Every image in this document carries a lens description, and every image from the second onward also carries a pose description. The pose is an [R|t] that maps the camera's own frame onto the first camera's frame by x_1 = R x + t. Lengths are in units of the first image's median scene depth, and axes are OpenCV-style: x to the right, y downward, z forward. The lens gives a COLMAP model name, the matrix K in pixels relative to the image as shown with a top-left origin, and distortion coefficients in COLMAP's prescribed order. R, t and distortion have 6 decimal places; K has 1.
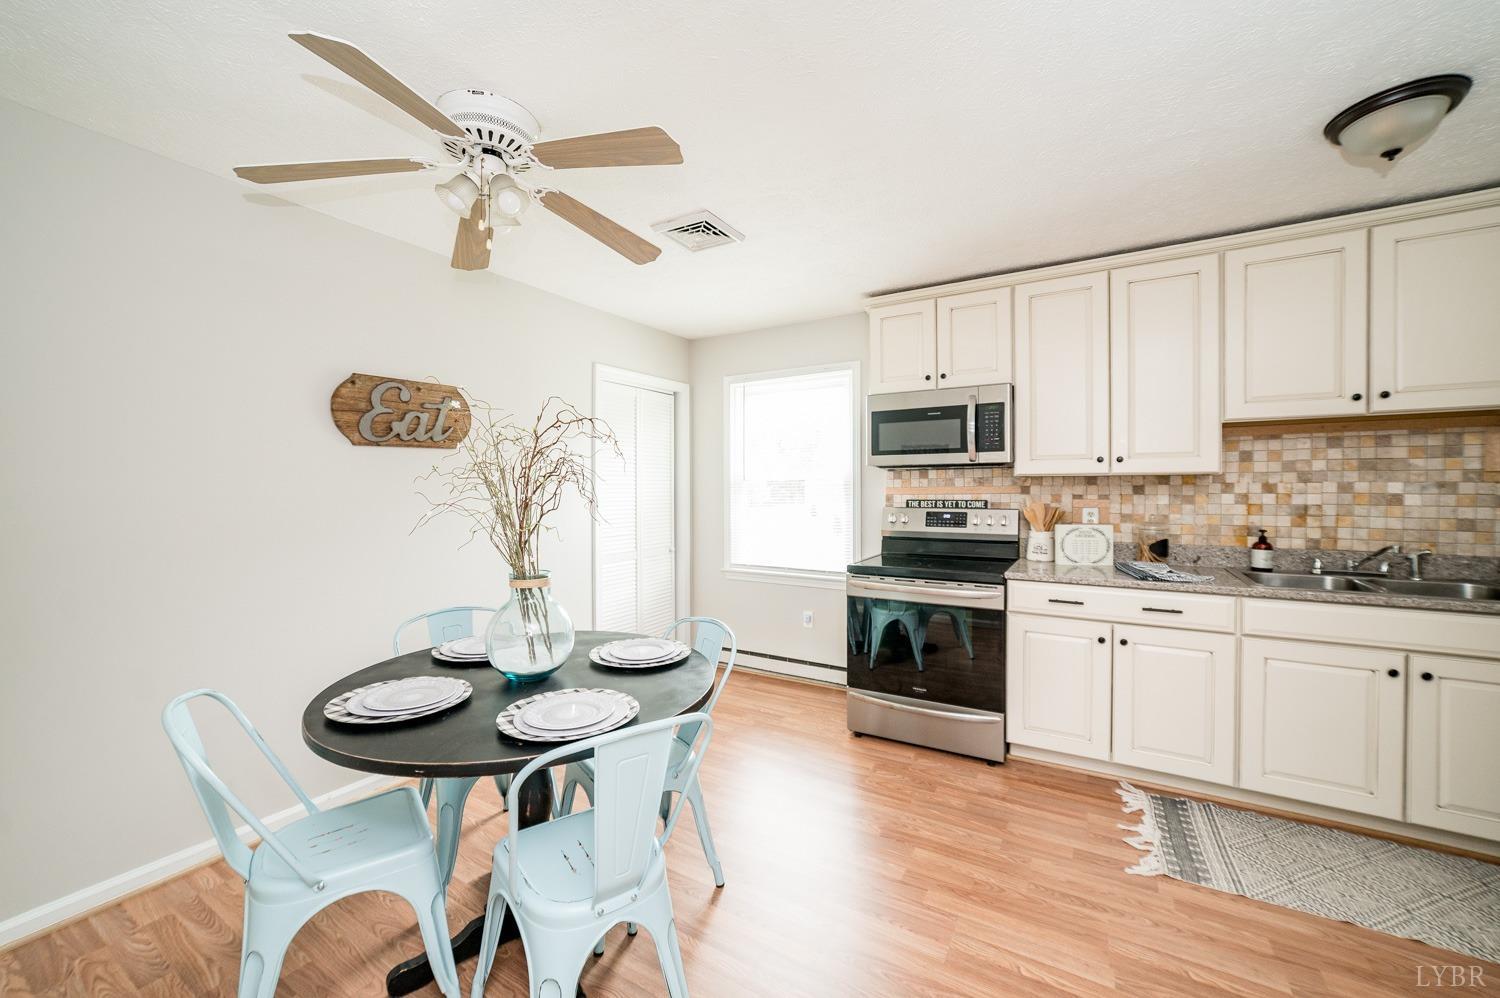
lens RADIAL K [[560.6, 0, 739.0], [0, 560.6, 495.5], [0, 0, 1]] dist [-0.025125, 0.005904]
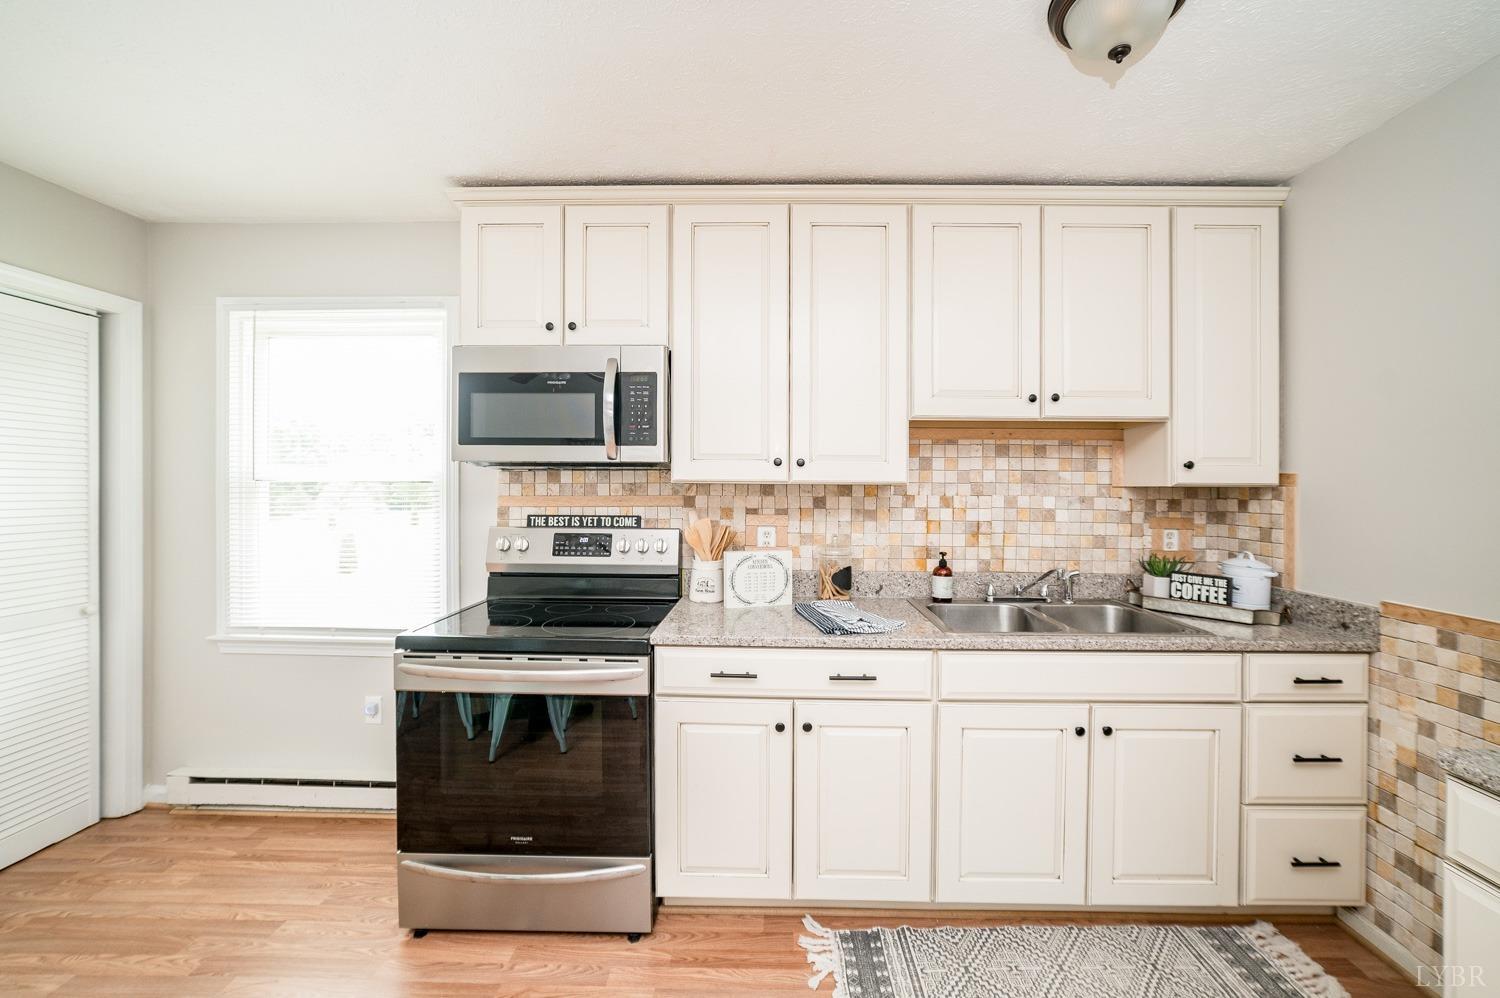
lens RADIAL K [[595.5, 0, 756.8], [0, 595.5, 487.4], [0, 0, 1]] dist [-0.031398, 0.009772]
pose [[0.855659, 0.009160, 0.517459, 0.233536], [-0.003188, 0.999918, -0.012430, -0.023508], [-0.517530, 0.008986, 0.855618, 0.363378]]
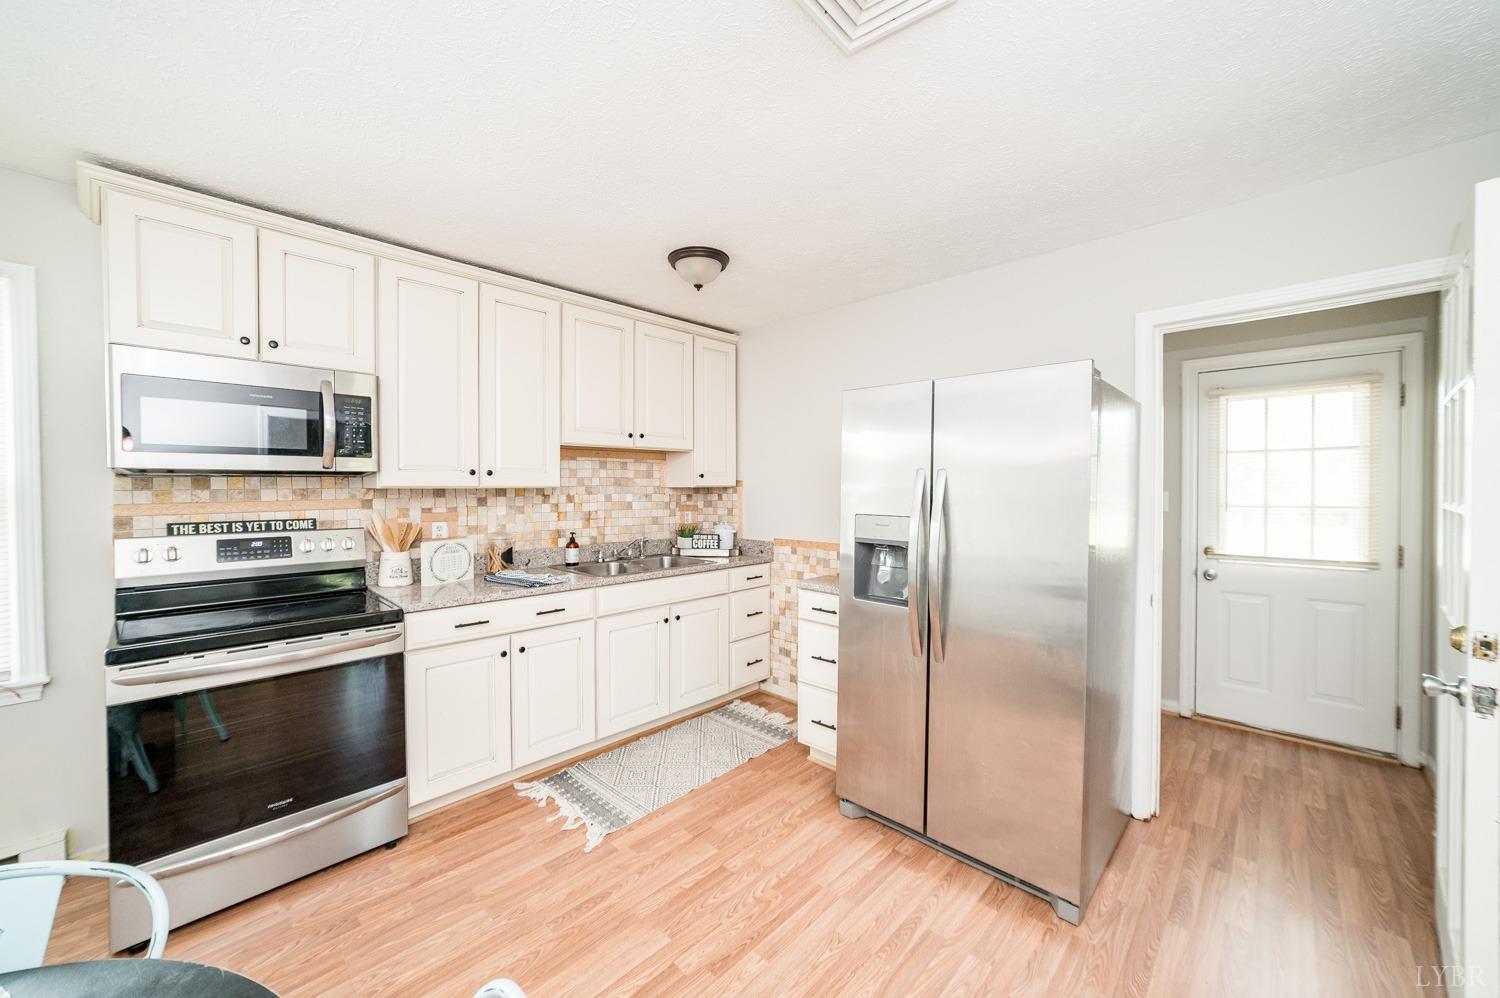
lens RADIAL K [[575.3, 0, 746.4], [0, 575.3, 494.8], [0, 0, 1]] dist [-0.029056, 0.009147]
pose [[0.206139, -0.011236, 0.978458, -0.249412], [0.014439, 0.999860, 0.008440, -0.028263], [-0.978416, 0.012388, 0.206273, 0.329003]]
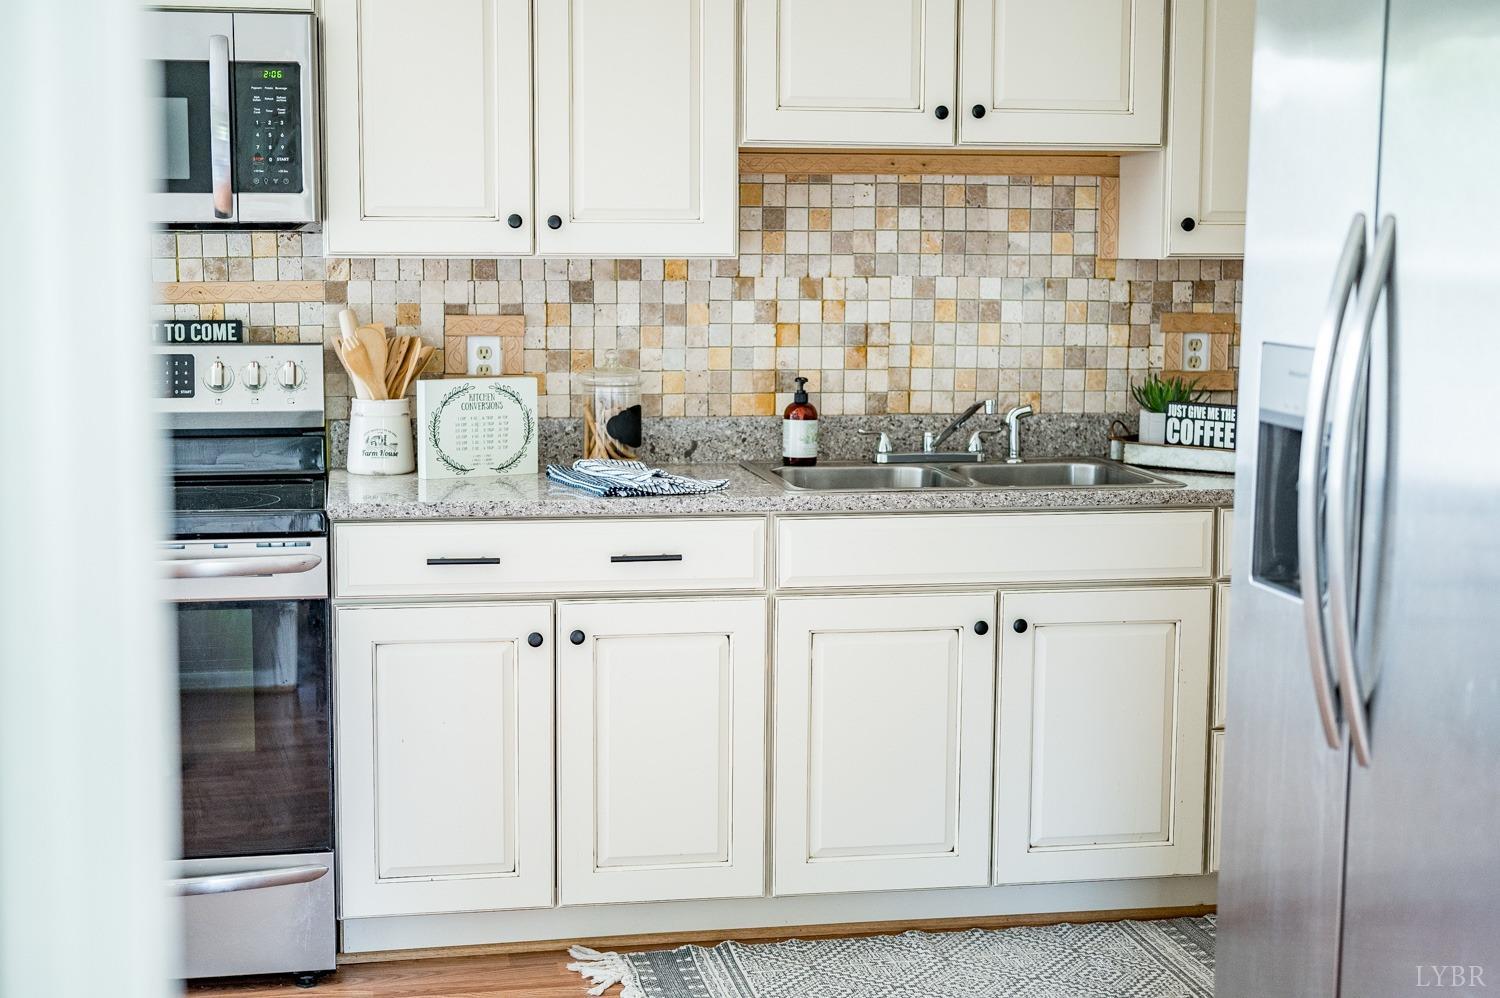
lens RADIAL K [[2247.8, 0, 659.7], [0, 2247.8, 497.6], [0, 0, 1]] dist [0.026678, 0.035119]
pose [[0.756262, -0.067537, 0.650774, -0.401563], [0.003882, 0.995104, 0.098760, -0.026174], [-0.654258, -0.072162, 0.752821, -0.379182]]
